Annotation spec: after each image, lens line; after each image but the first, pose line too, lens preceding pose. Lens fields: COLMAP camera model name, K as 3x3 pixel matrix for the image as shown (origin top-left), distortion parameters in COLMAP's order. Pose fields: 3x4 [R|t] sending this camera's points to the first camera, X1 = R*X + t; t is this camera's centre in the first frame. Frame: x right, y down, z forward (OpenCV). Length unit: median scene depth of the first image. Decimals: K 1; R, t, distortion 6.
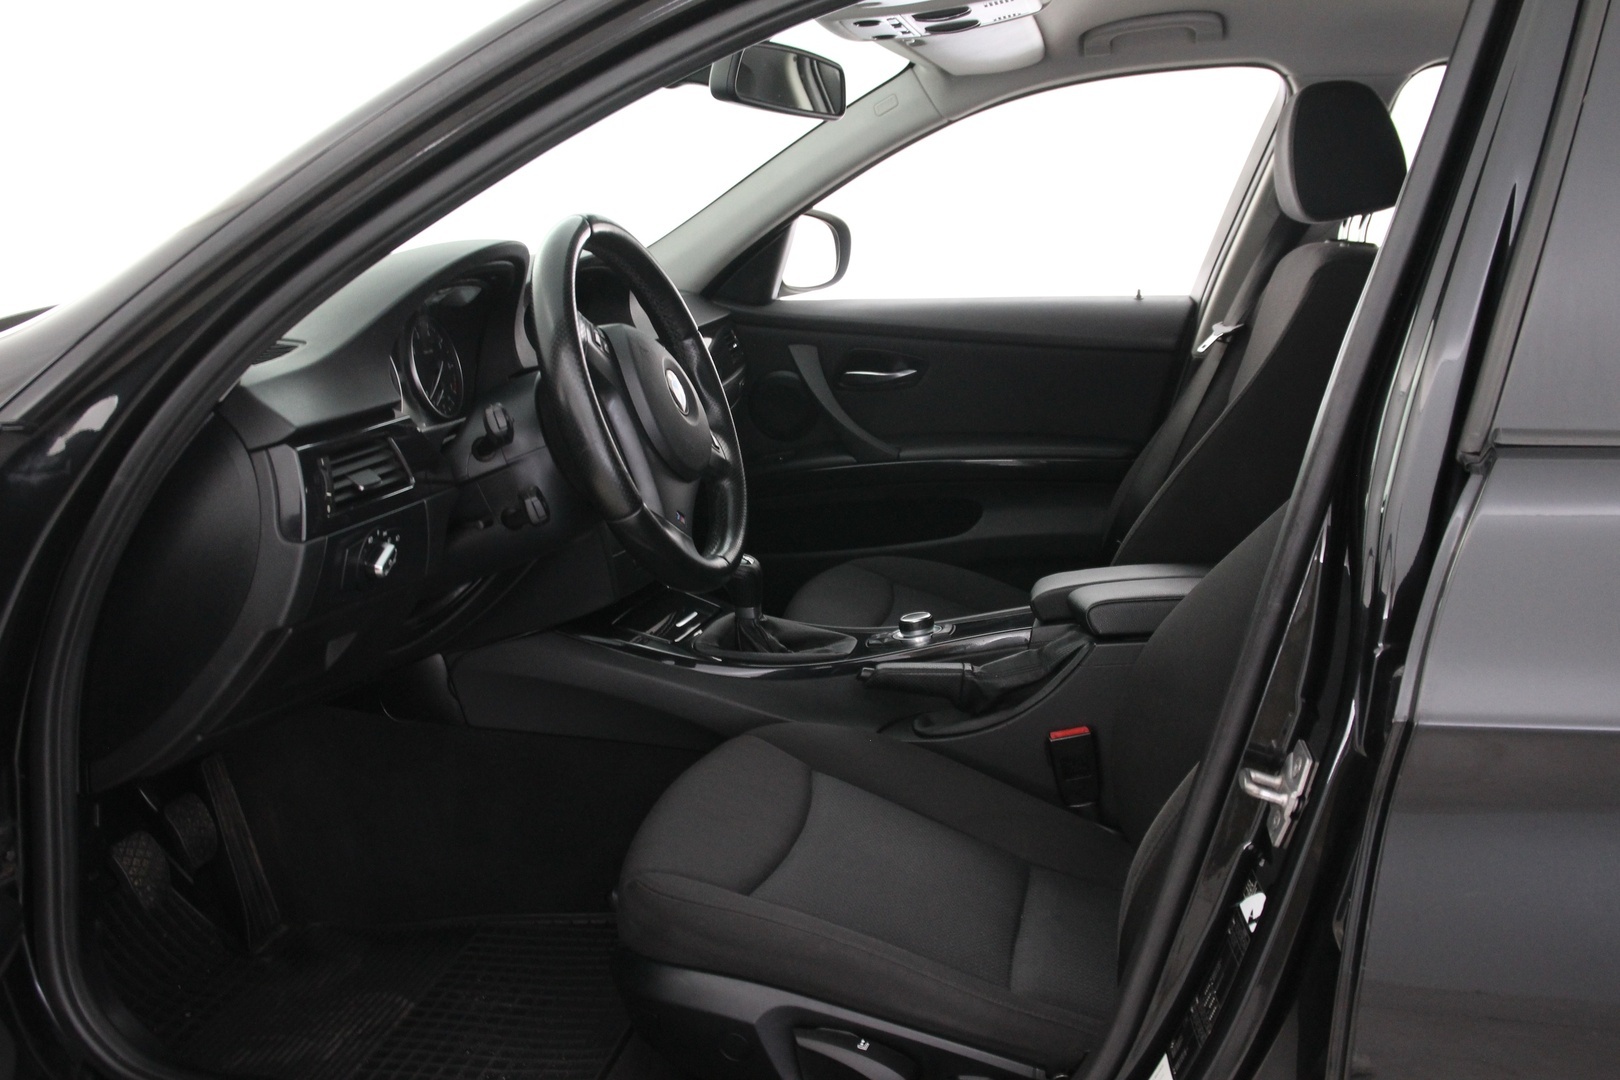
lens RADIAL K [[1594.9, 0, 810.0], [0, 1594.9, 540.0], [0, 0, 1]] dist [-0.056011, 0.025618]
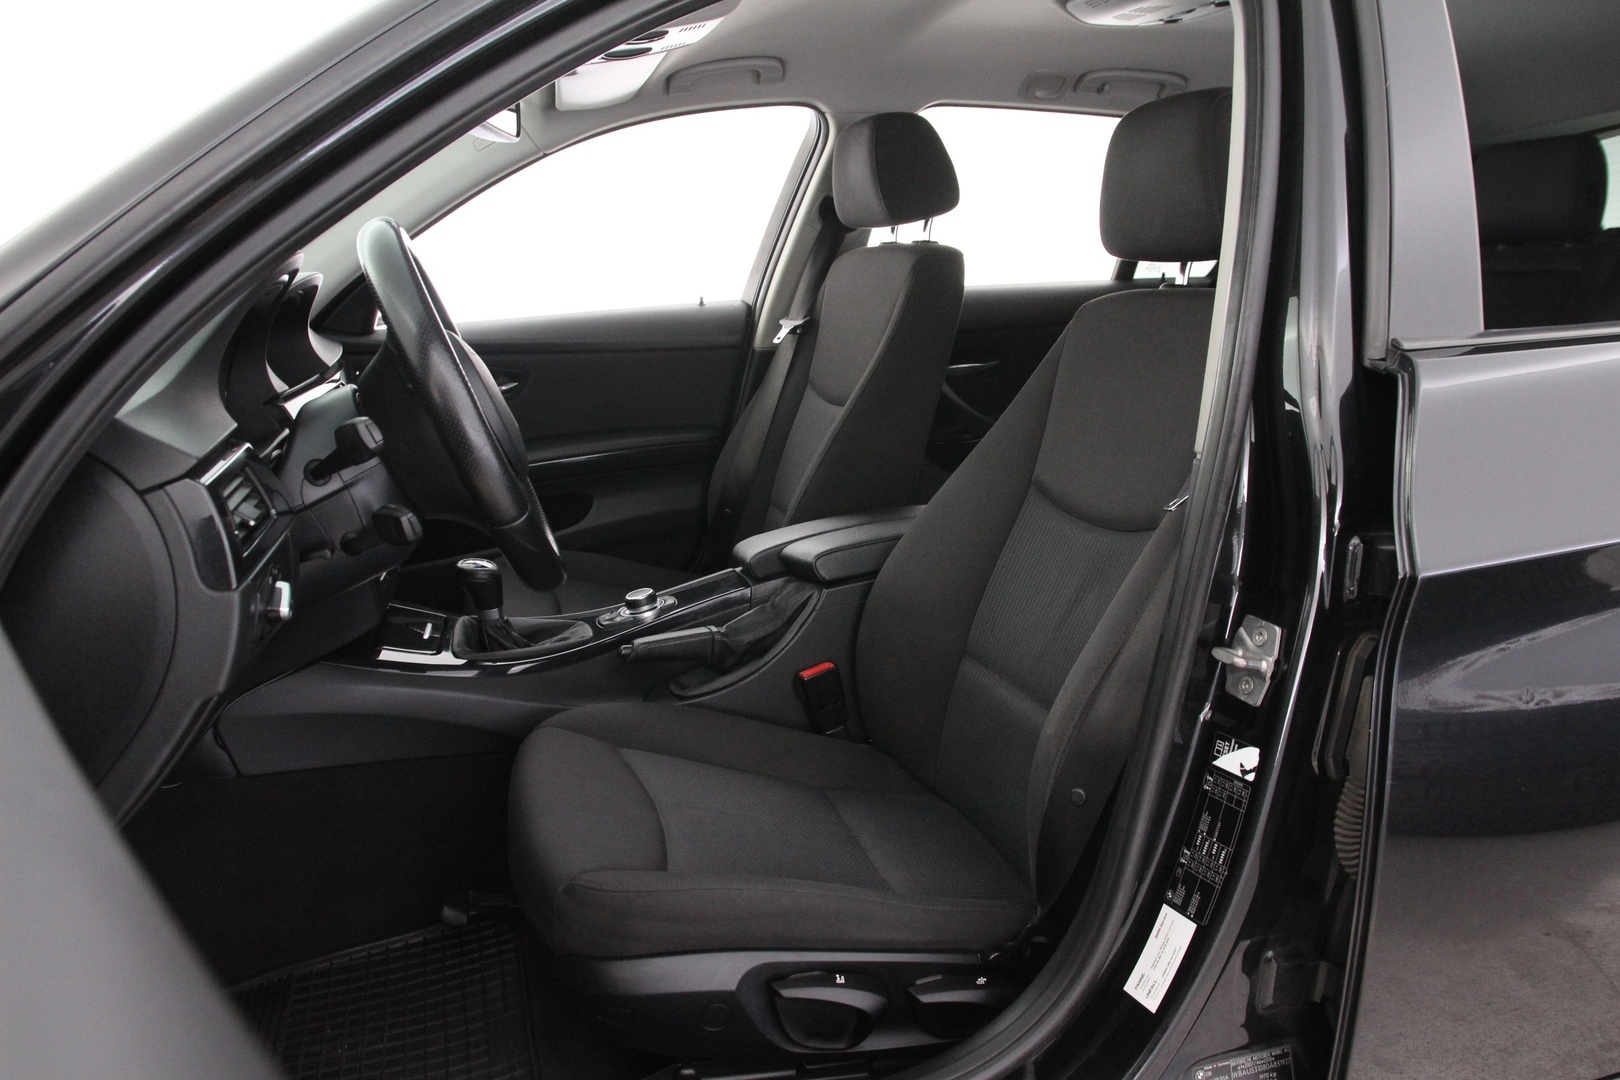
lens RADIAL K [[1283.3, 0, 810.2], [0, 1283.3, 531.7], [0, 0, 1]] dist [-0.107714, 0.003354]
pose [[0.880174, -0.133082, 0.455613, -0.238618], [0.133852, 0.990524, 0.030745, -0.005728], [-0.455388, 0.033923, 0.889647, 0.174903]]
